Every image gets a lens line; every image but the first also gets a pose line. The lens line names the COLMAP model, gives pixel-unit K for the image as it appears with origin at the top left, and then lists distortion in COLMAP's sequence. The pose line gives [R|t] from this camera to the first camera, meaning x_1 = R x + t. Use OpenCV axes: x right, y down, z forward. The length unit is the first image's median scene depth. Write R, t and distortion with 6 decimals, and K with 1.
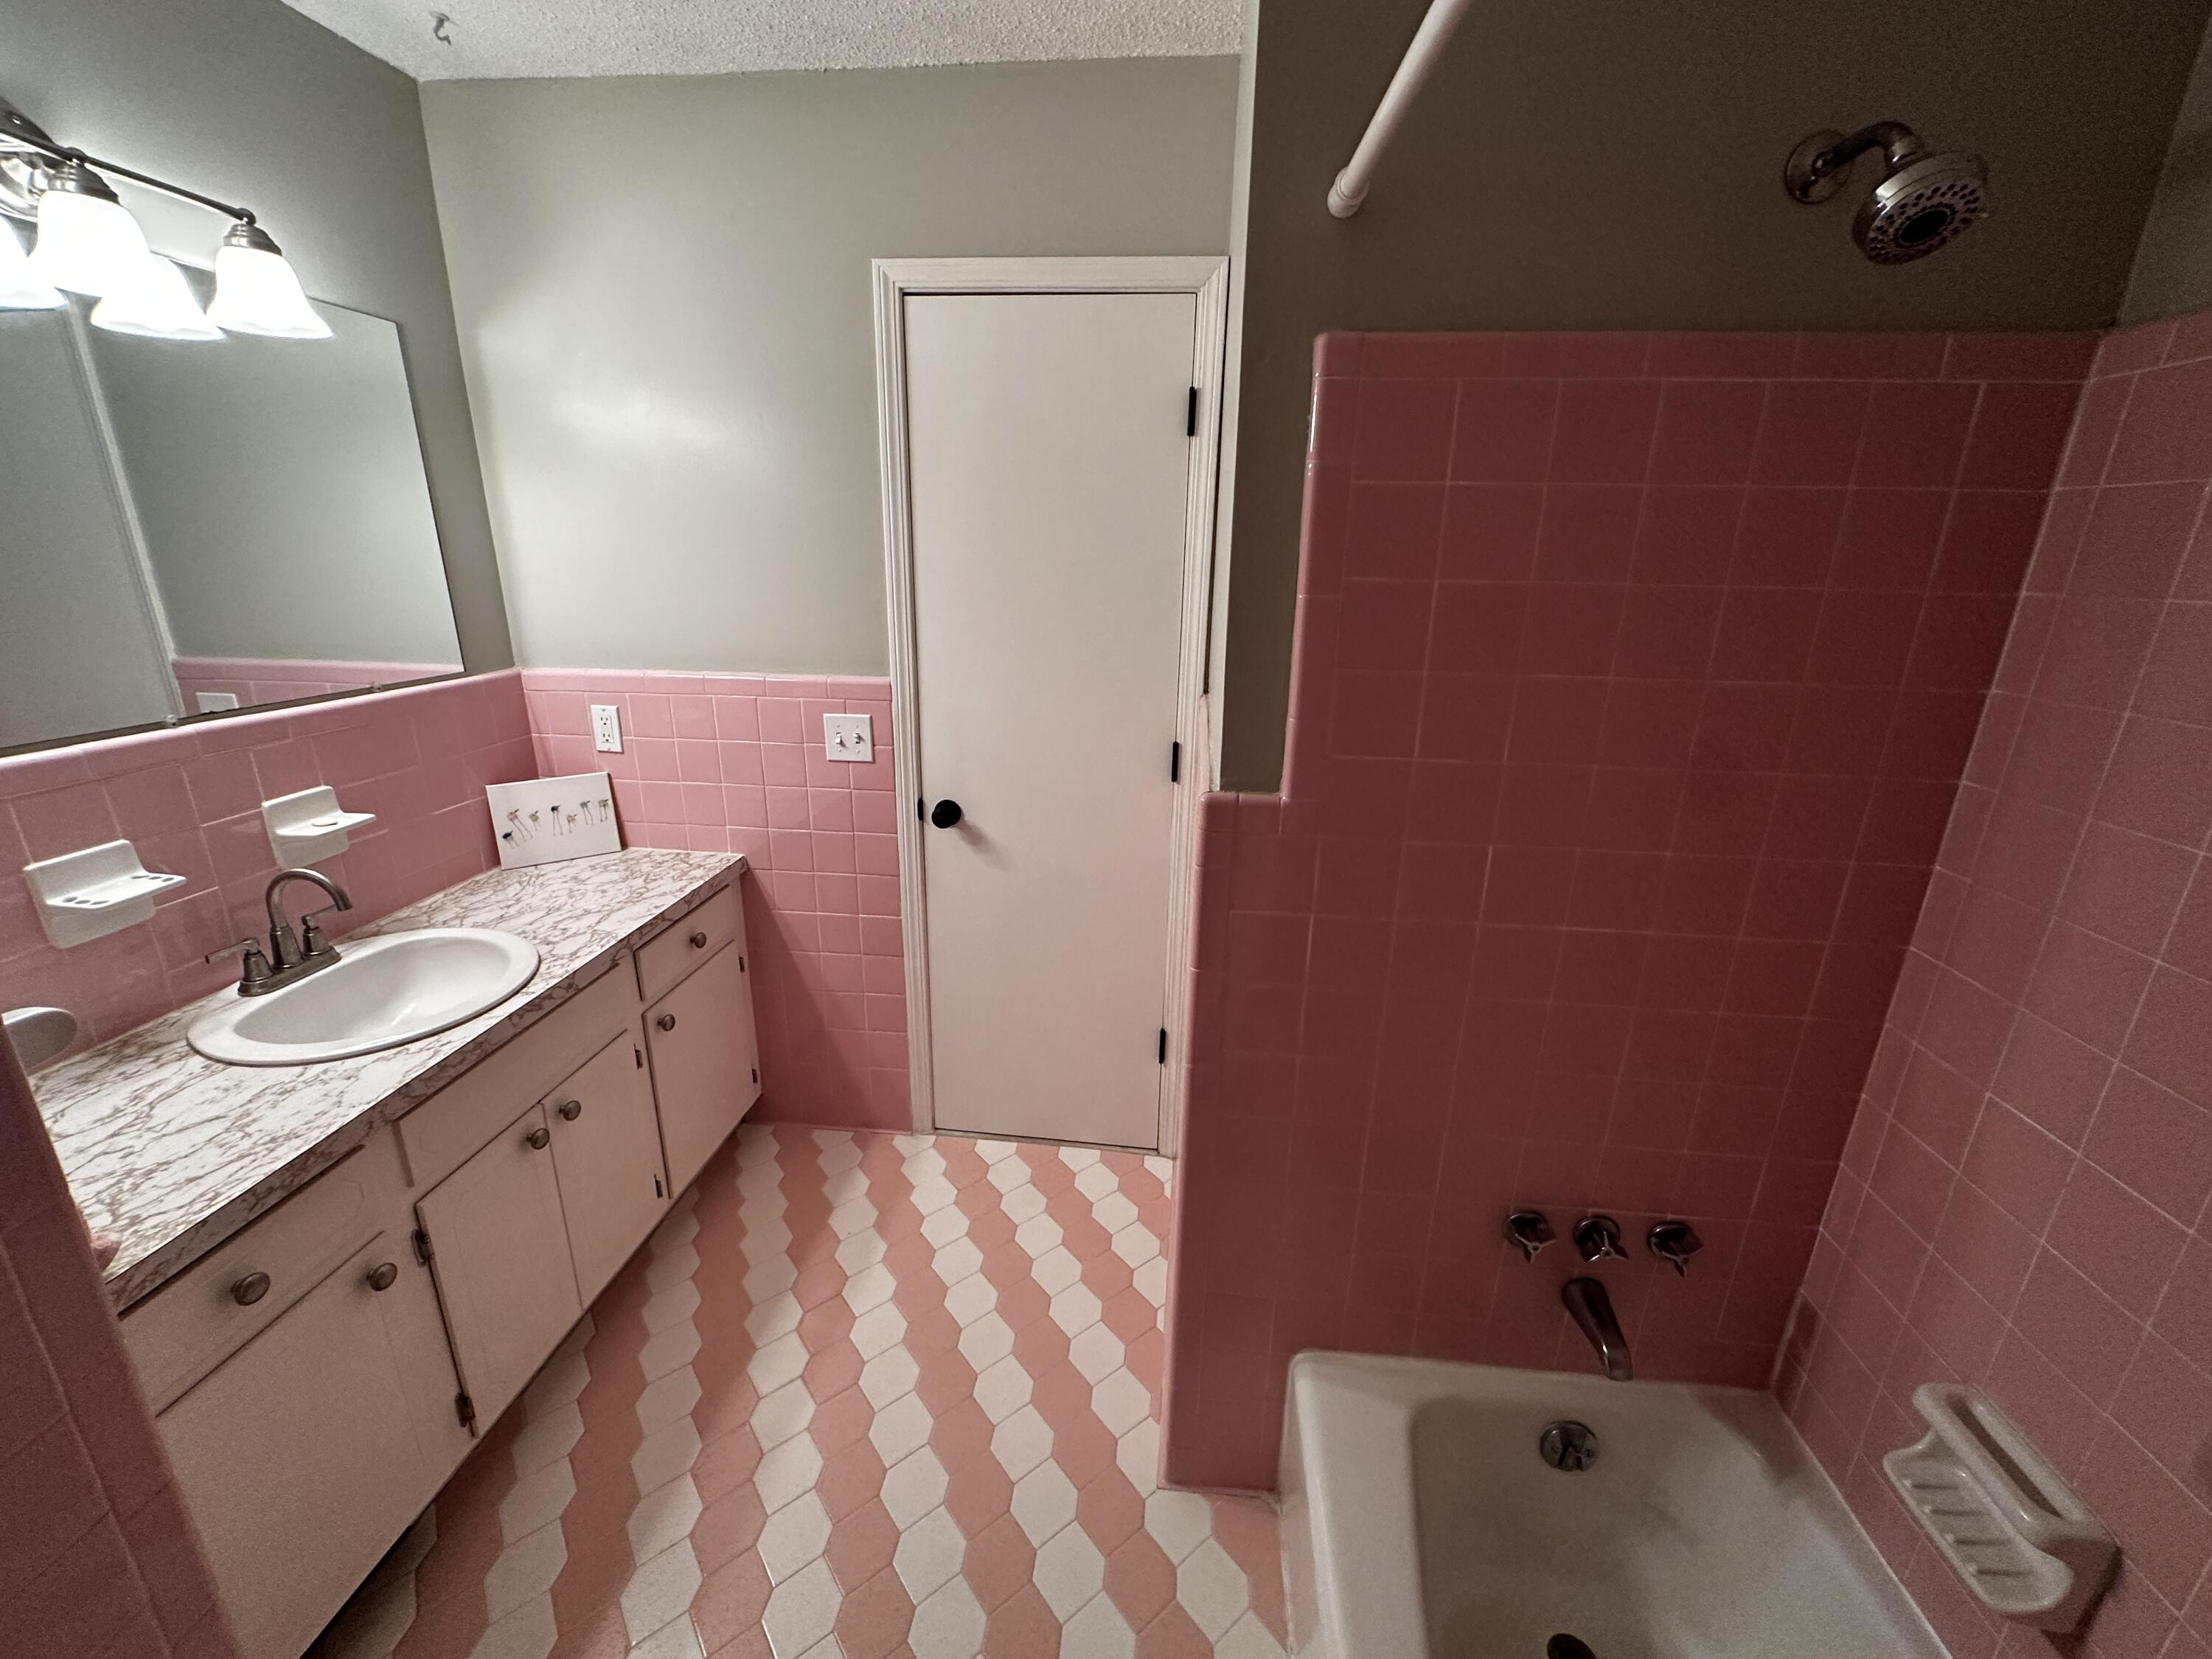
lens RADIAL K [[886.8, 0, 1108.4], [0, 886.8, 826.7], [0, 0, 1]] dist [-0.007063, 0.002188]
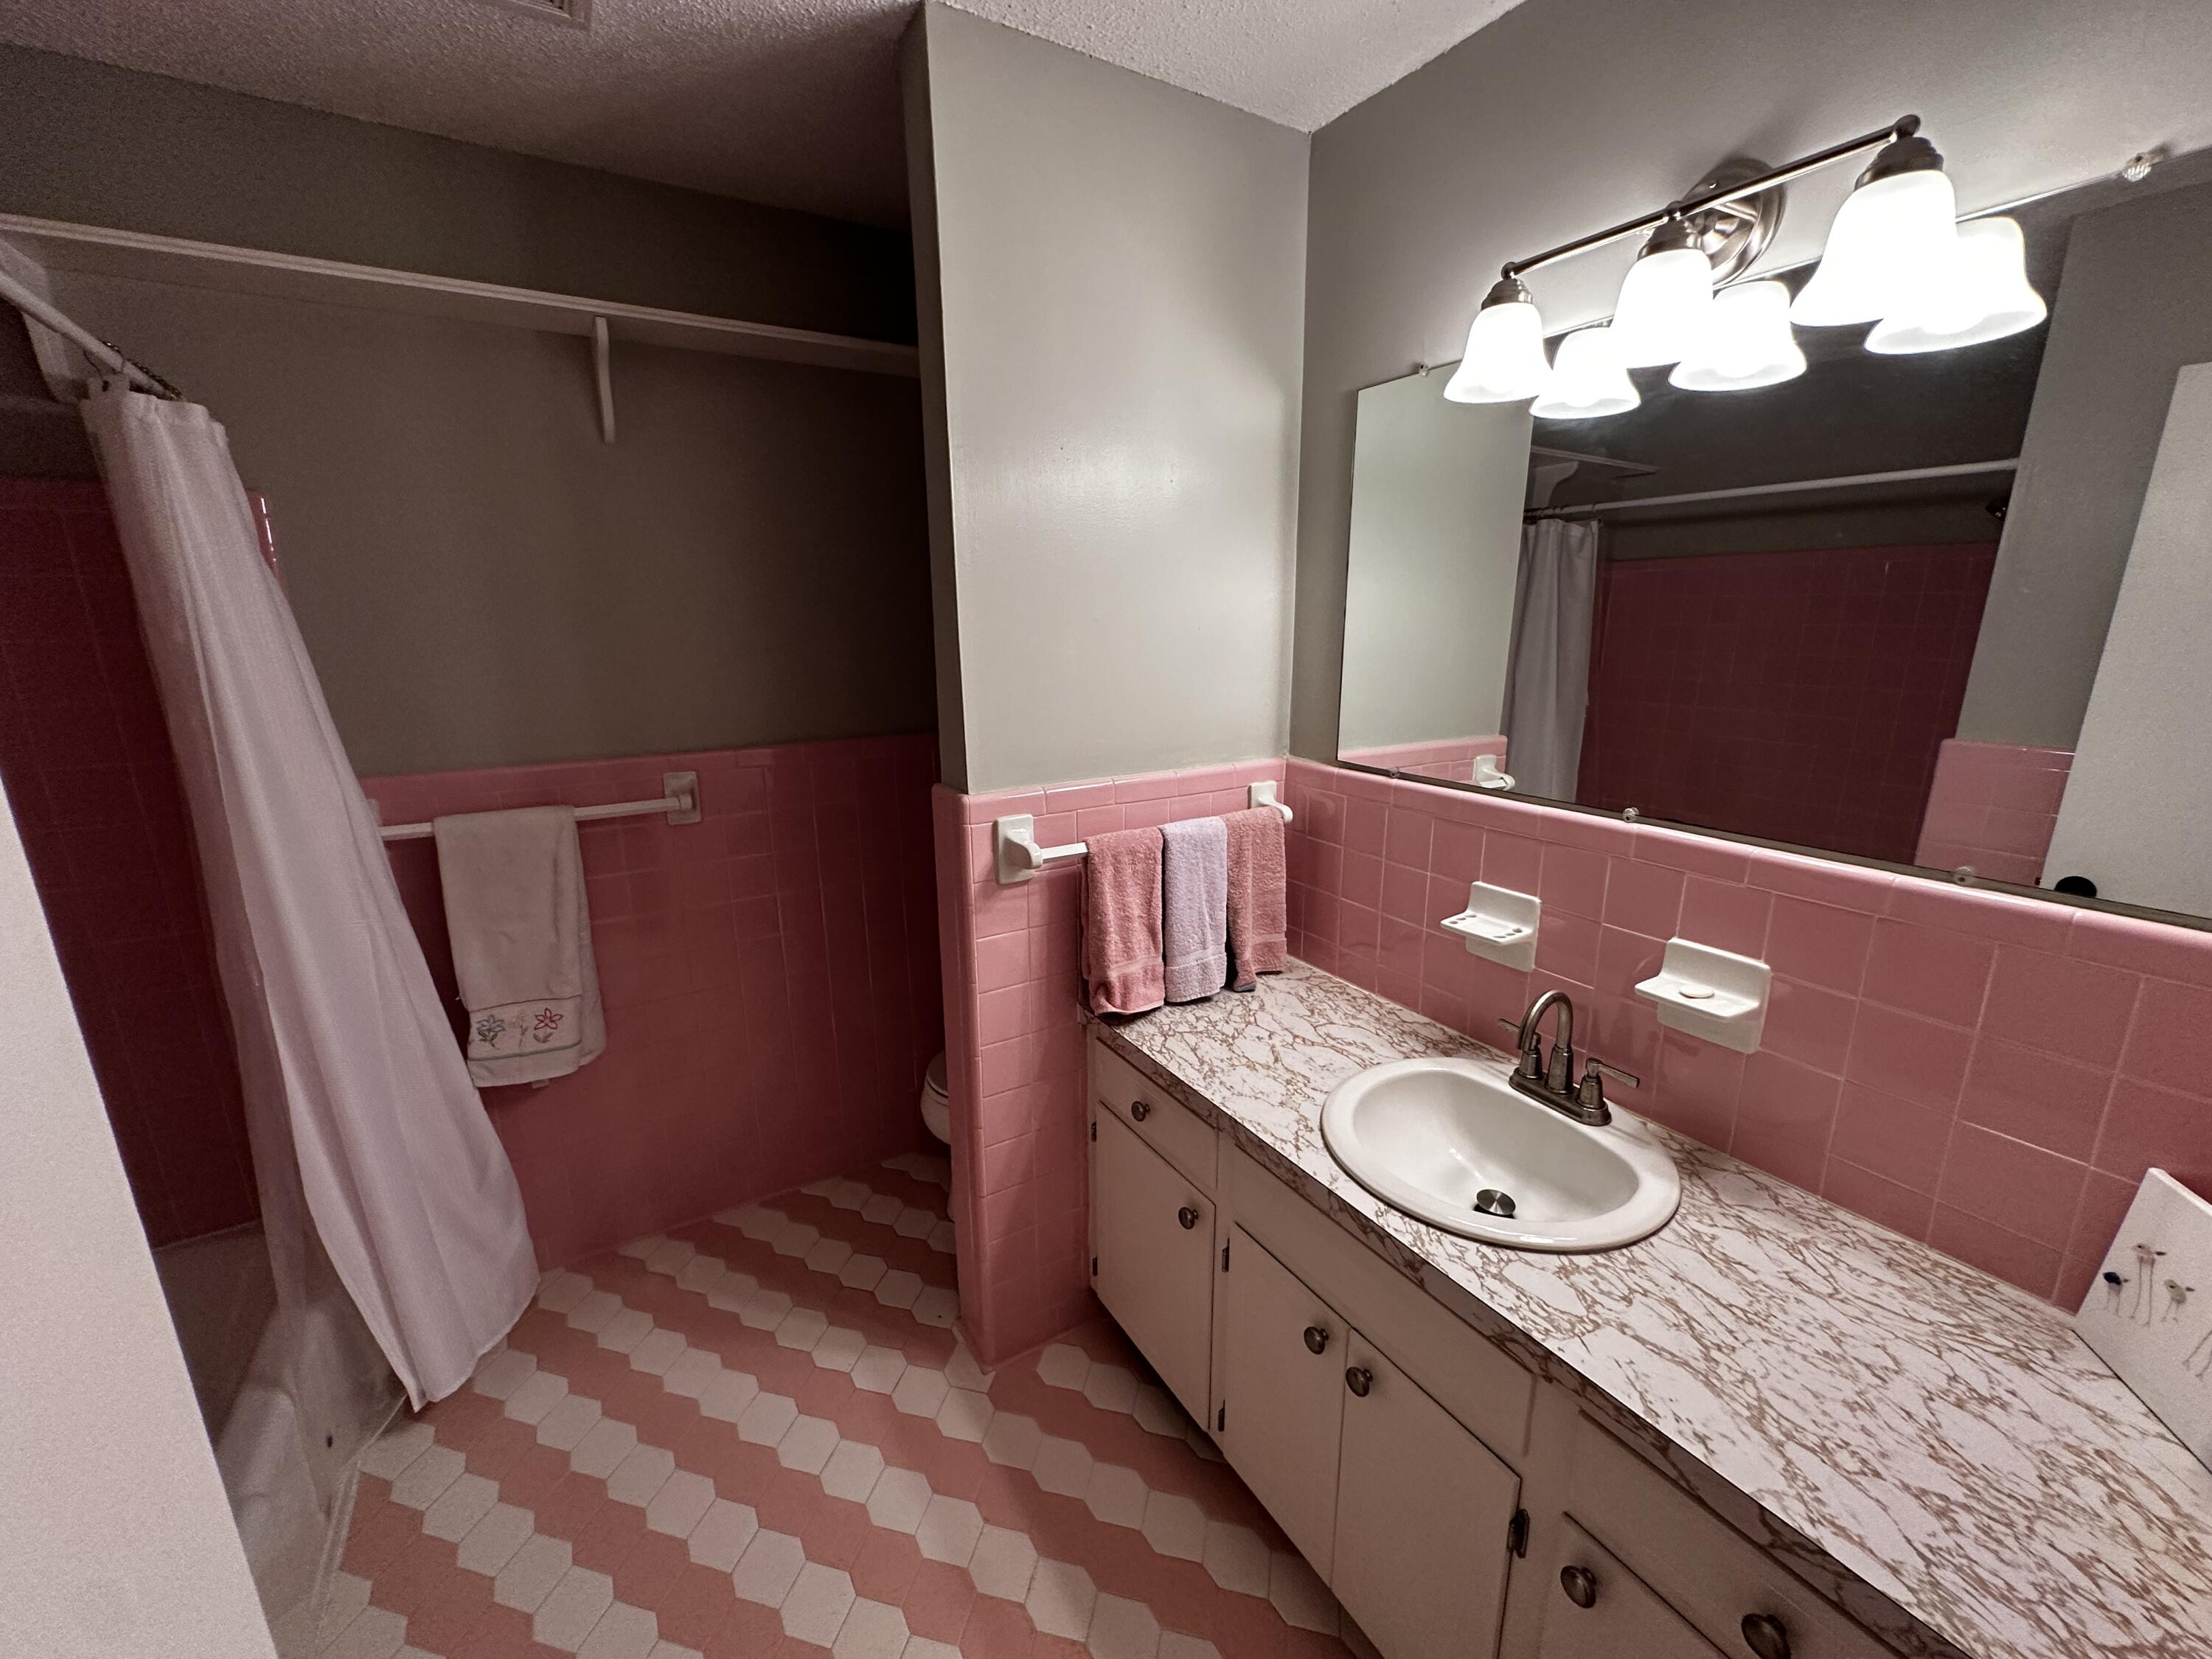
lens RADIAL K [[886.8, 0, 1112.0], [0, 886.8, 832.8], [0, 0, 1]] dist [-0.007063, 0.002188]
pose [[-0.794867, 0.129994, -0.592696, -0.068350], [-0.191290, 0.873291, 0.448076, -0.353513], [0.575842, 0.469537, -0.669283, 1.123945]]
